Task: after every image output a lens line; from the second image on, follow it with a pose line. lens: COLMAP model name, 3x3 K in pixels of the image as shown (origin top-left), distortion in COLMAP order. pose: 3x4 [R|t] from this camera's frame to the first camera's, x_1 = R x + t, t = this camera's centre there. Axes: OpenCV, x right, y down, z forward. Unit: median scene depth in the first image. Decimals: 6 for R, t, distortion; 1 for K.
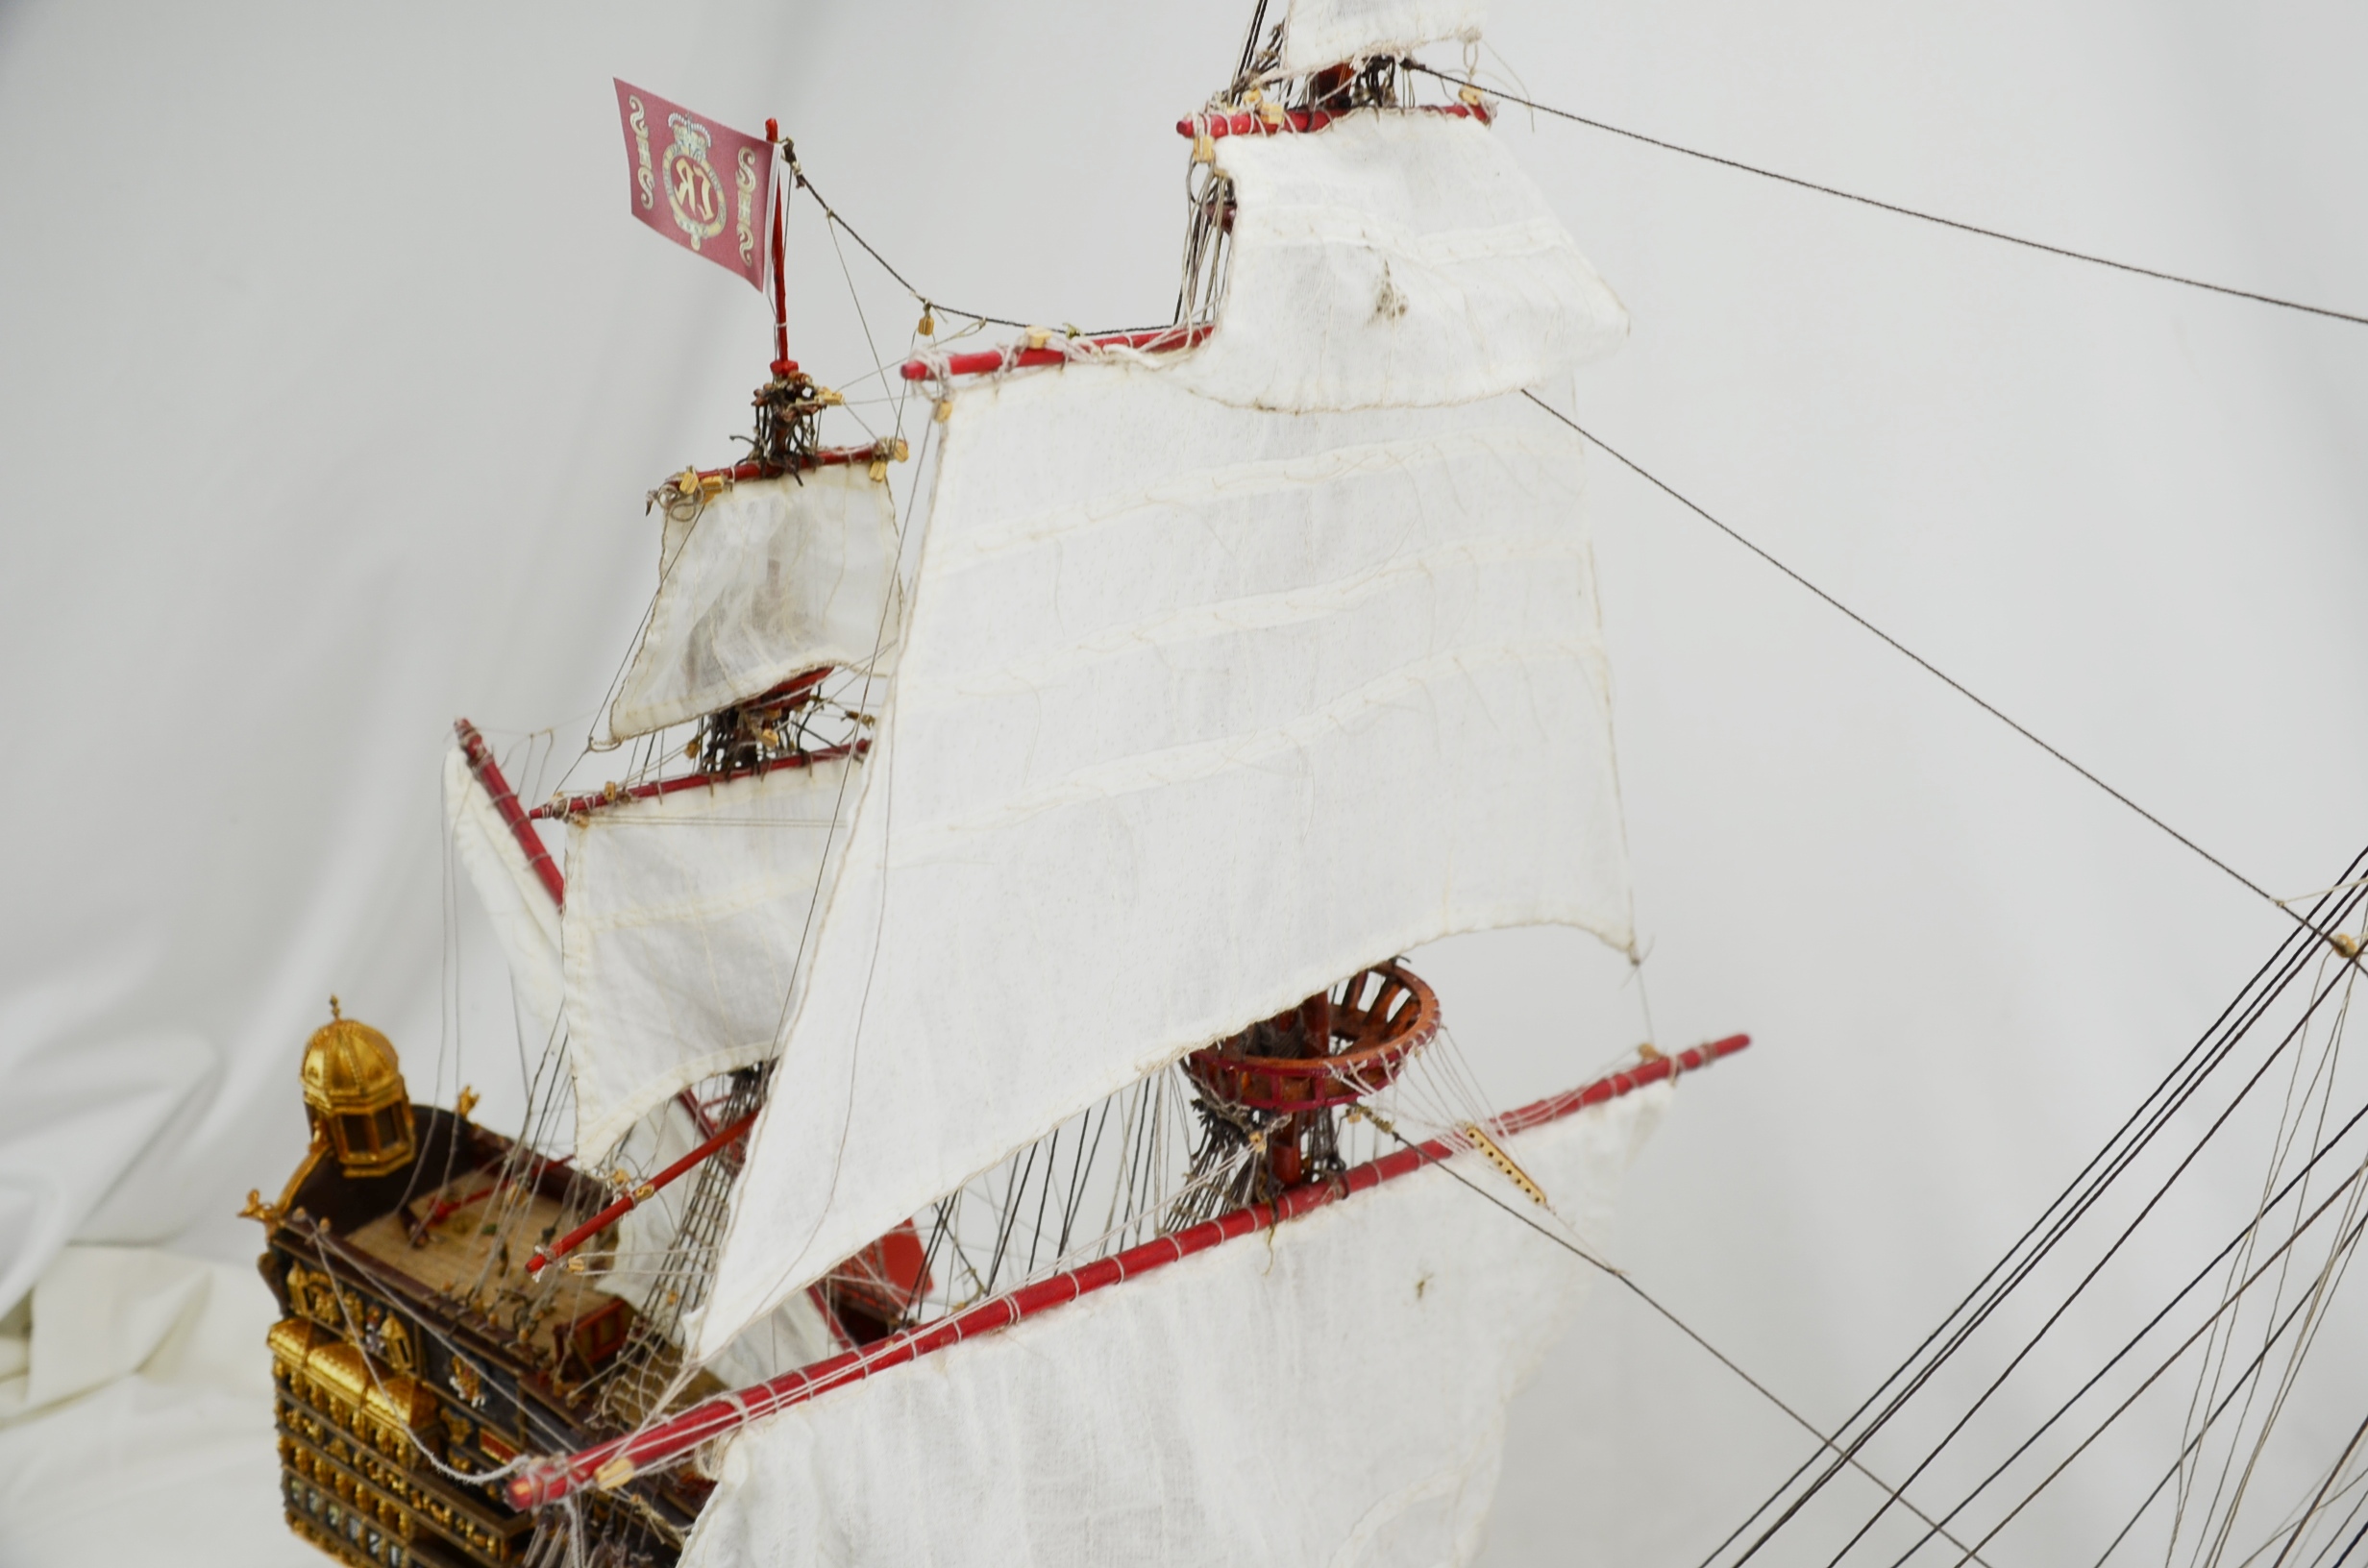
lens RADIAL K [[2072.3, 0, 1223.0], [0, 2072.3, 785.9], [0, 0, 1]] dist [-0.131555, 0.153384]
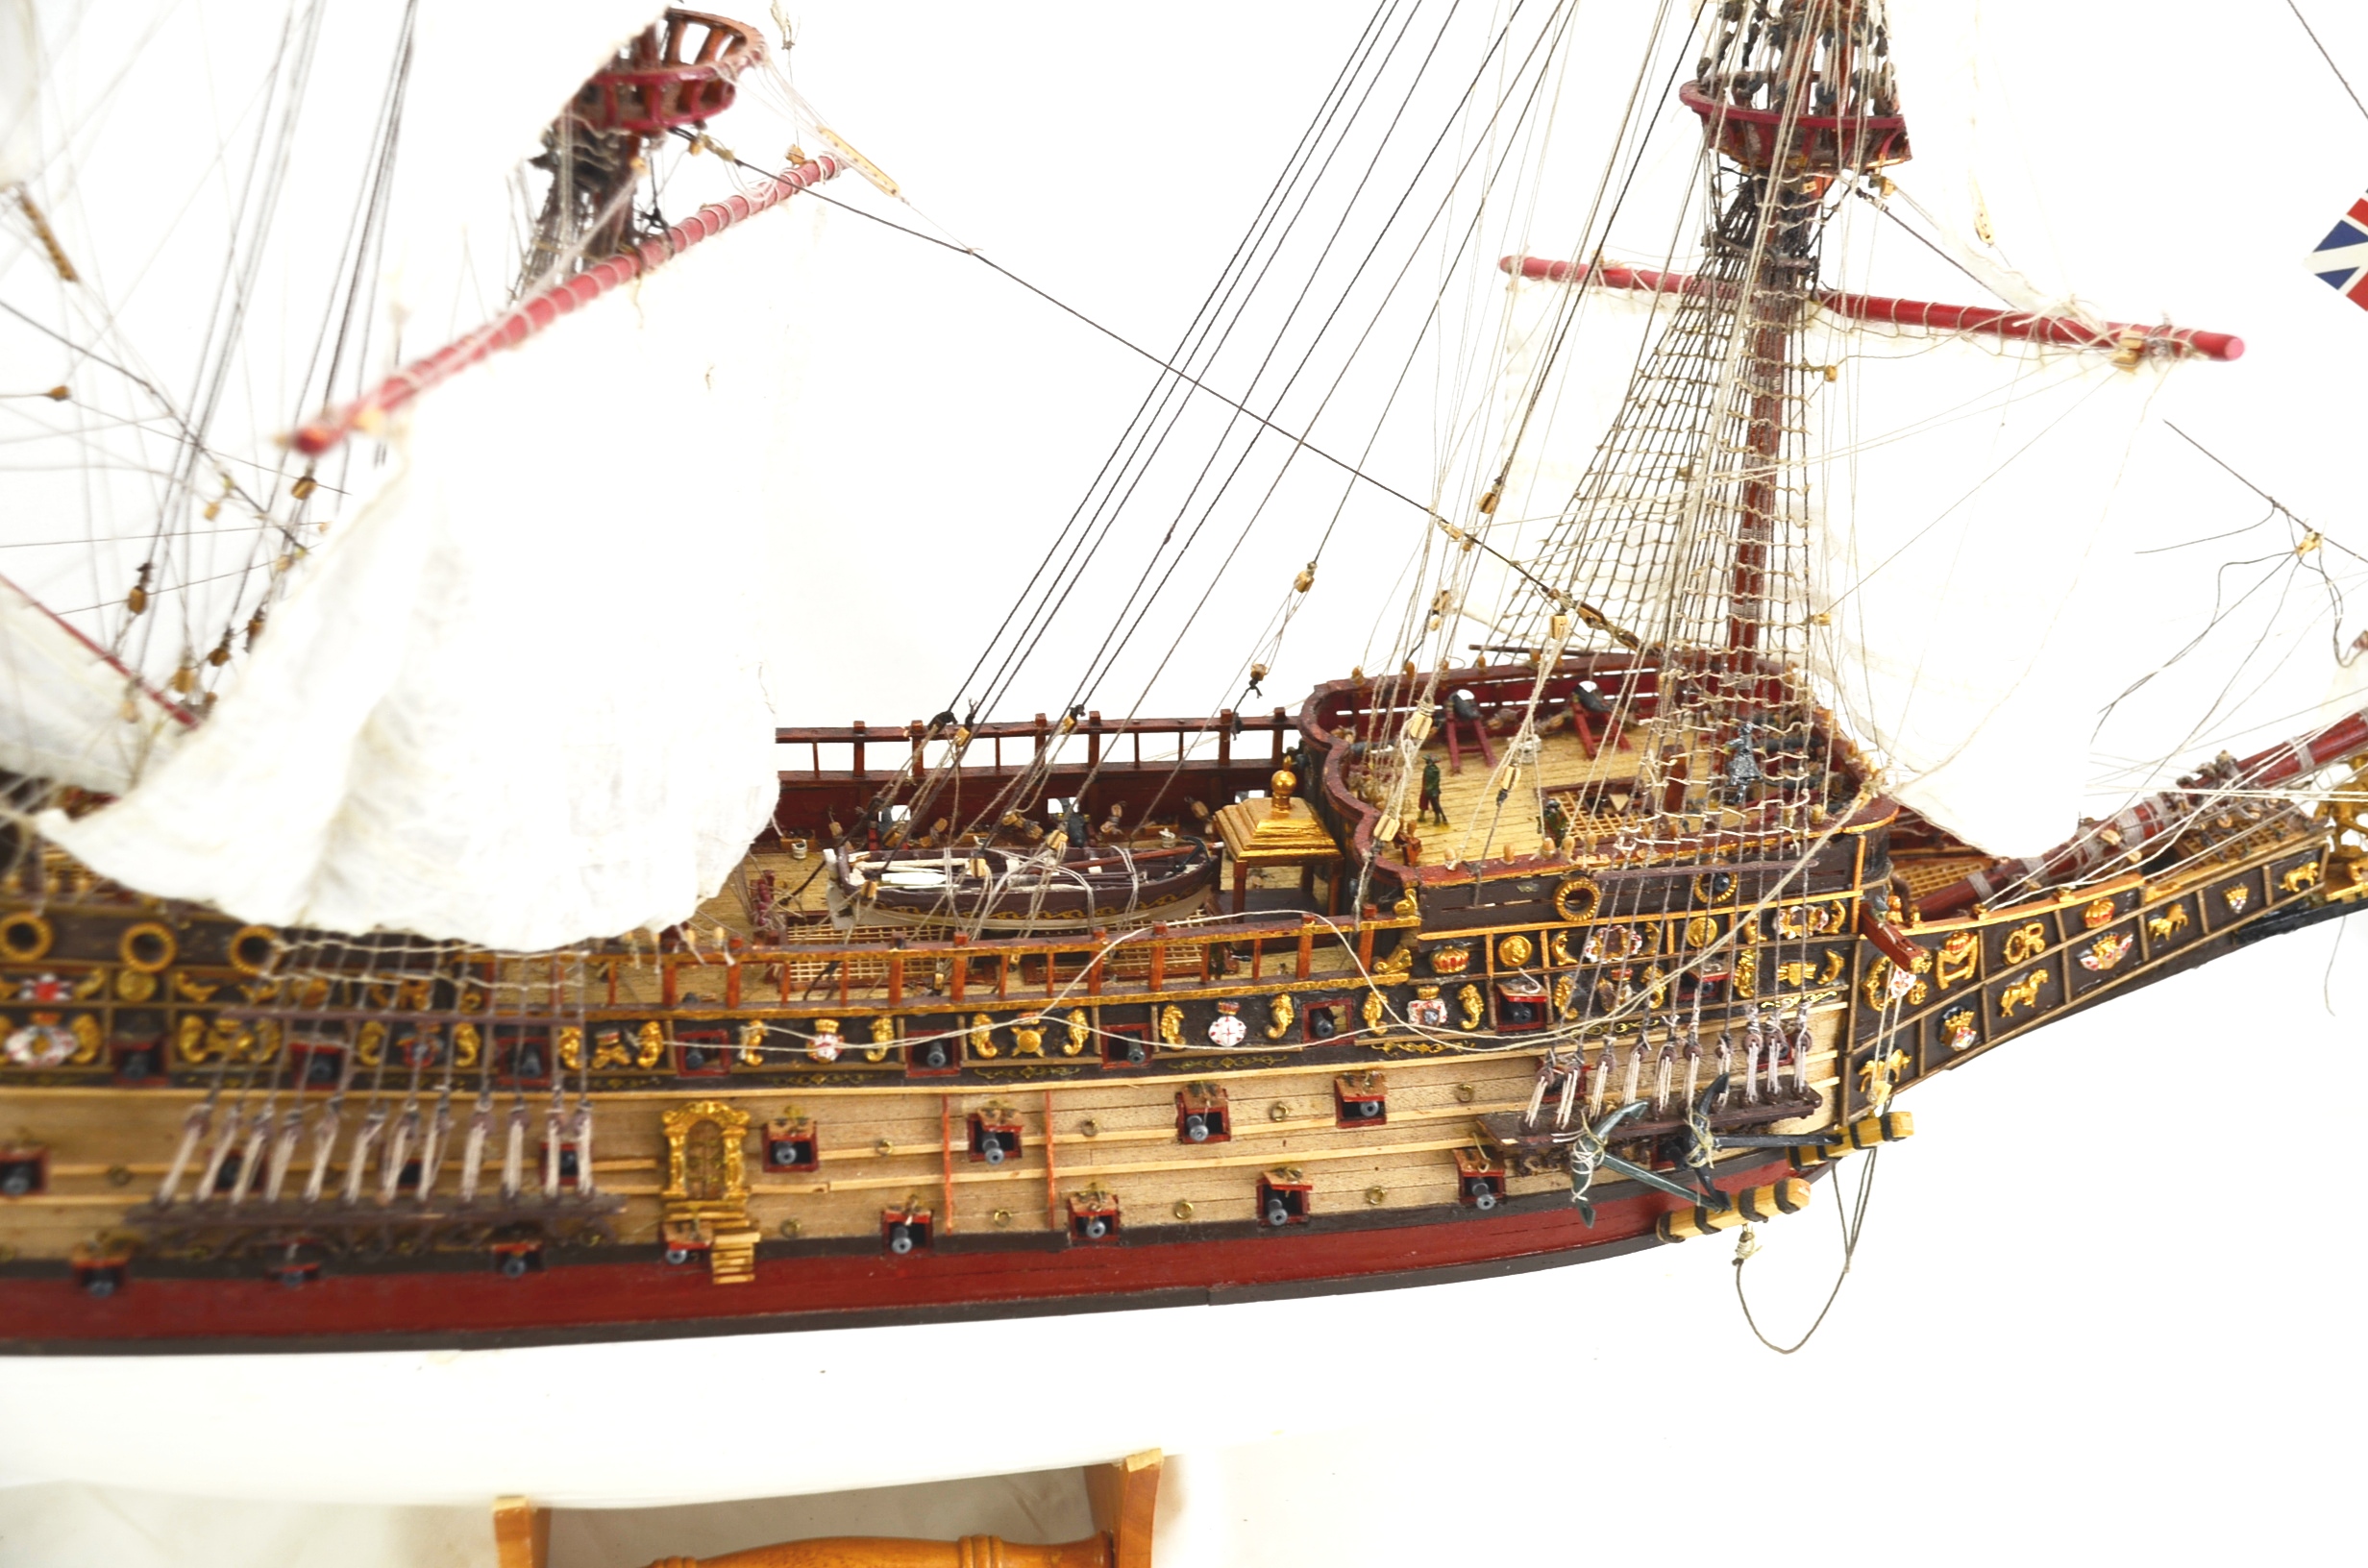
lens RADIAL K [[3296.9, 0, 1212.6], [0, 3296.9, 791.2], [0, 0, 1]] dist [0.110227, 0.478885]
pose [[0.789736, -0.233948, 0.567086, -0.587183], [0.158099, 0.970817, 0.180332, 0.171631], [-0.592725, -0.052759, 0.803675, -0.369623]]
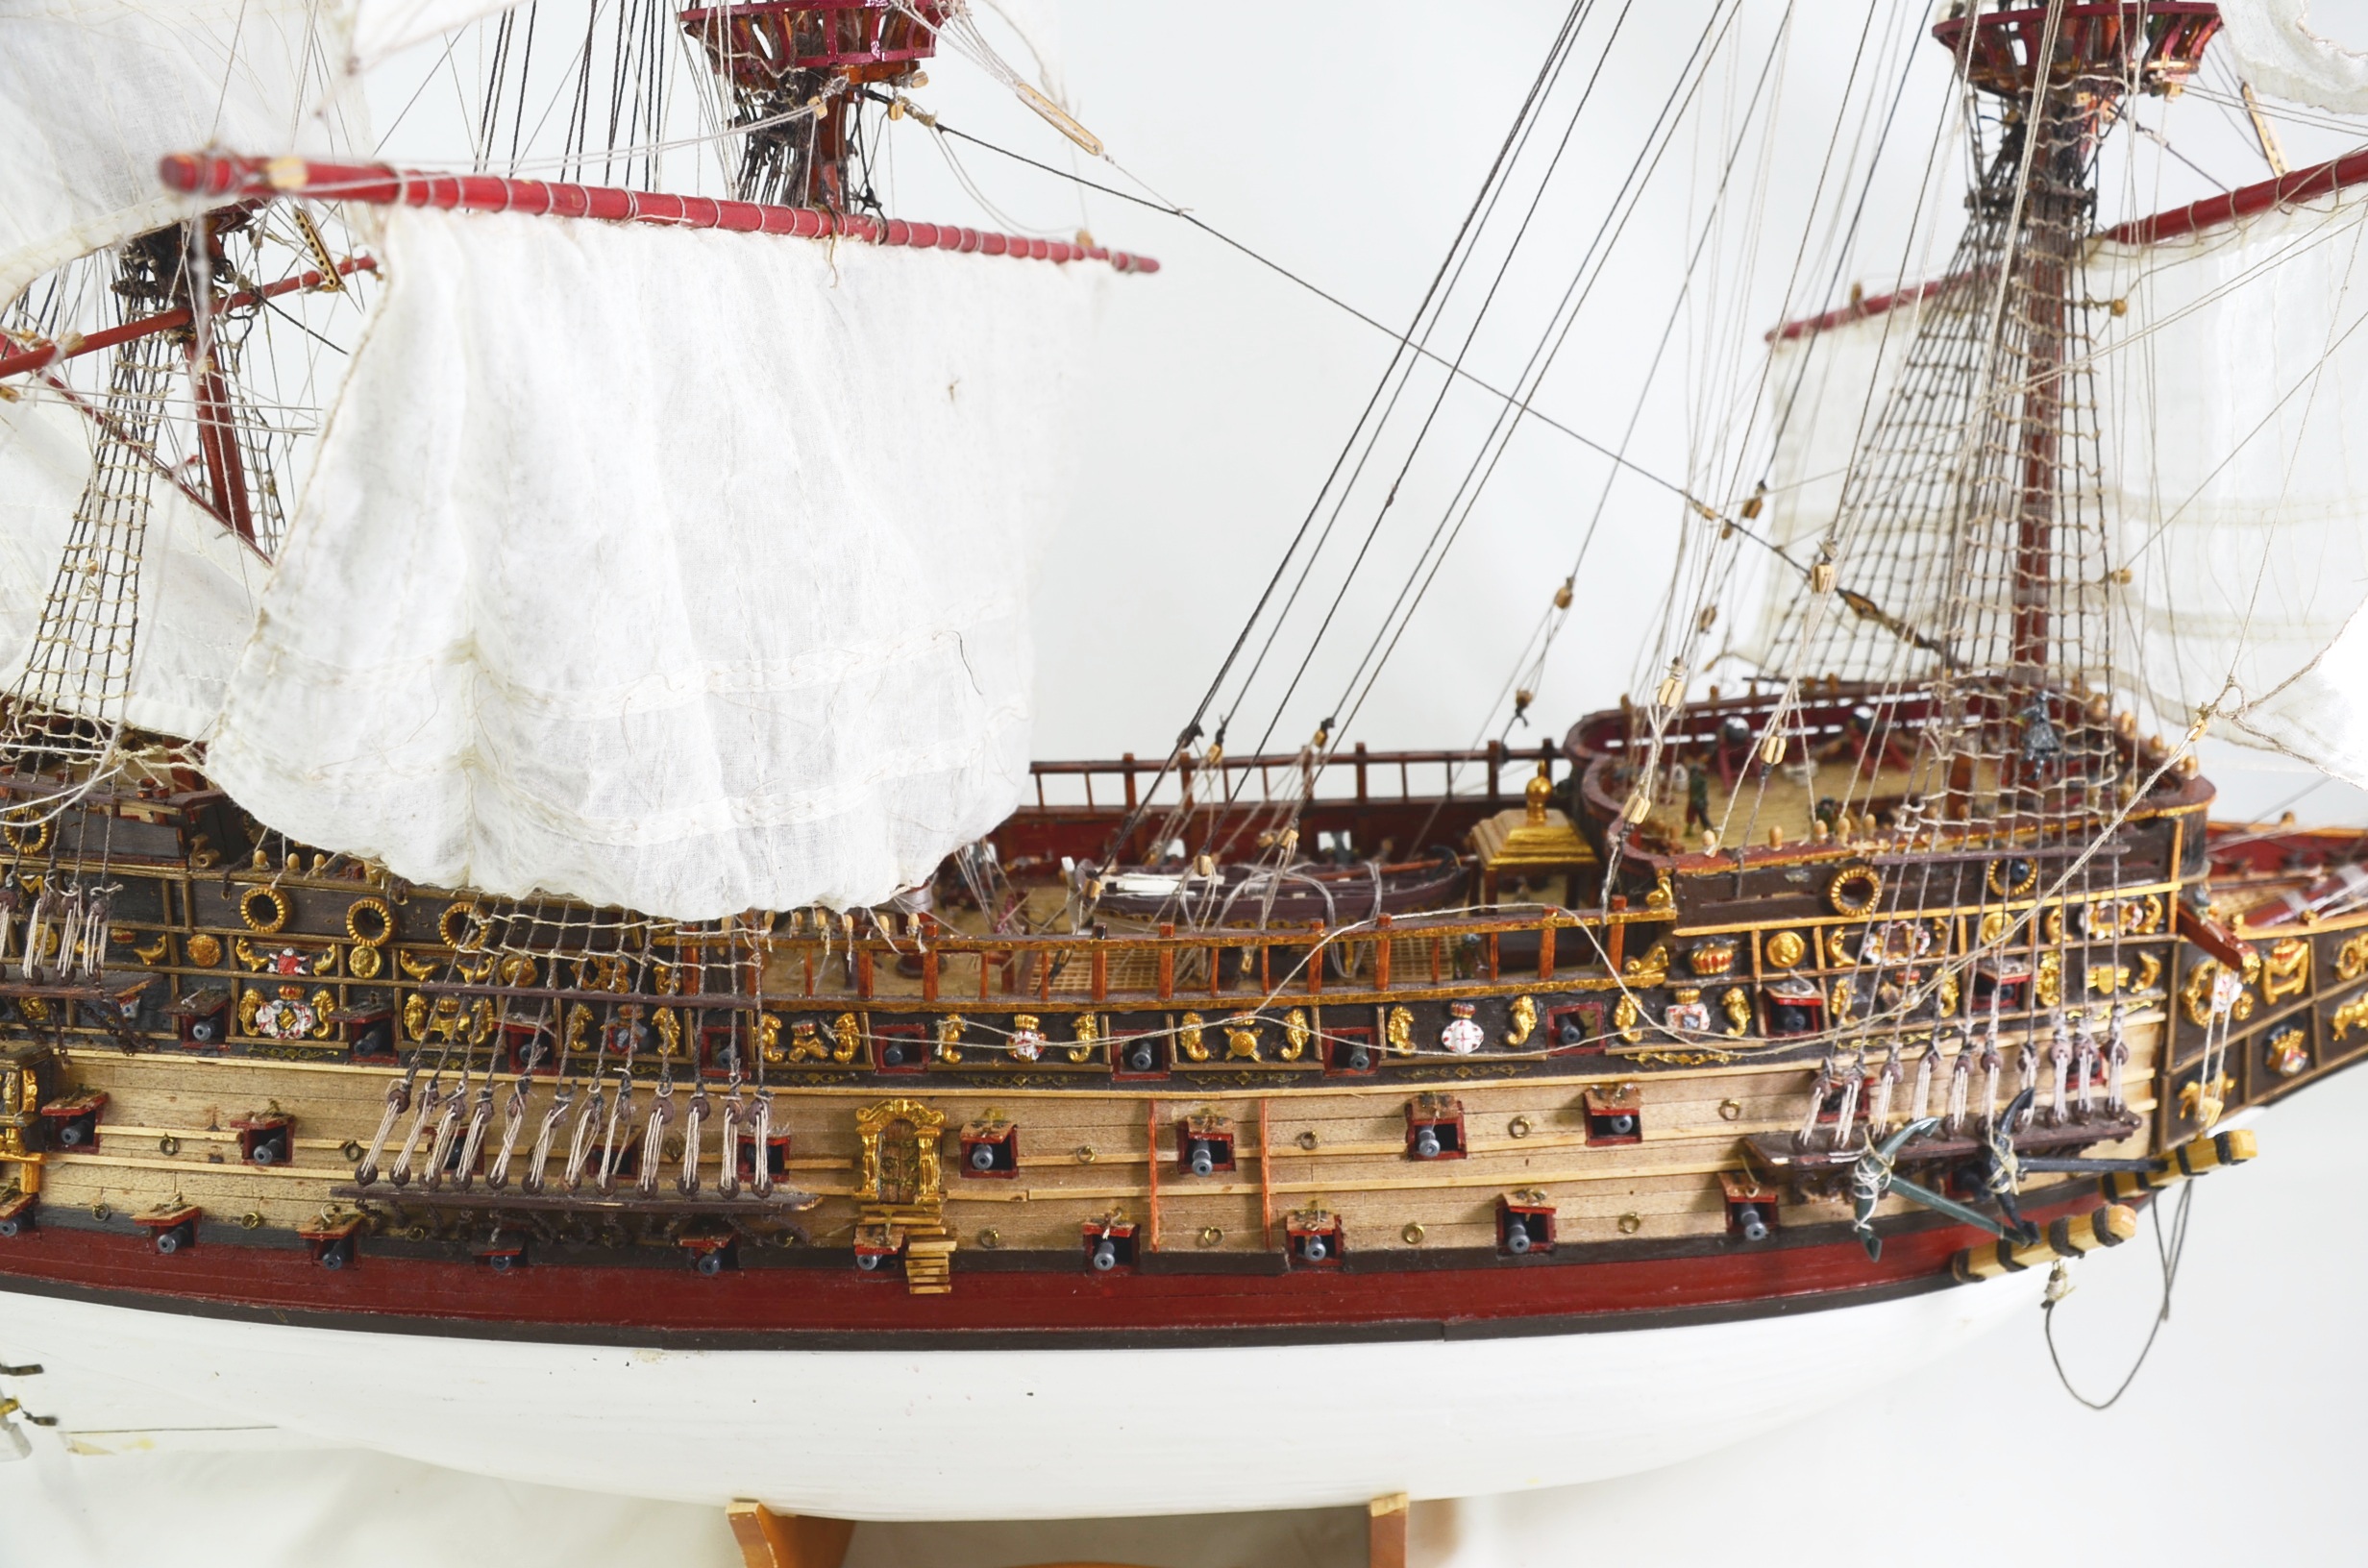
lens RADIAL K [[2072.3, 0, 1223.0], [0, 2072.3, 785.9], [0, 0, 1]] dist [-0.131555, 0.153384]
pose [[0.887907, -0.176085, 0.424989, -0.218807], [0.181929, 0.982936, 0.027162, 0.388600], [-0.422520, 0.053200, 0.904791, 0.056355]]
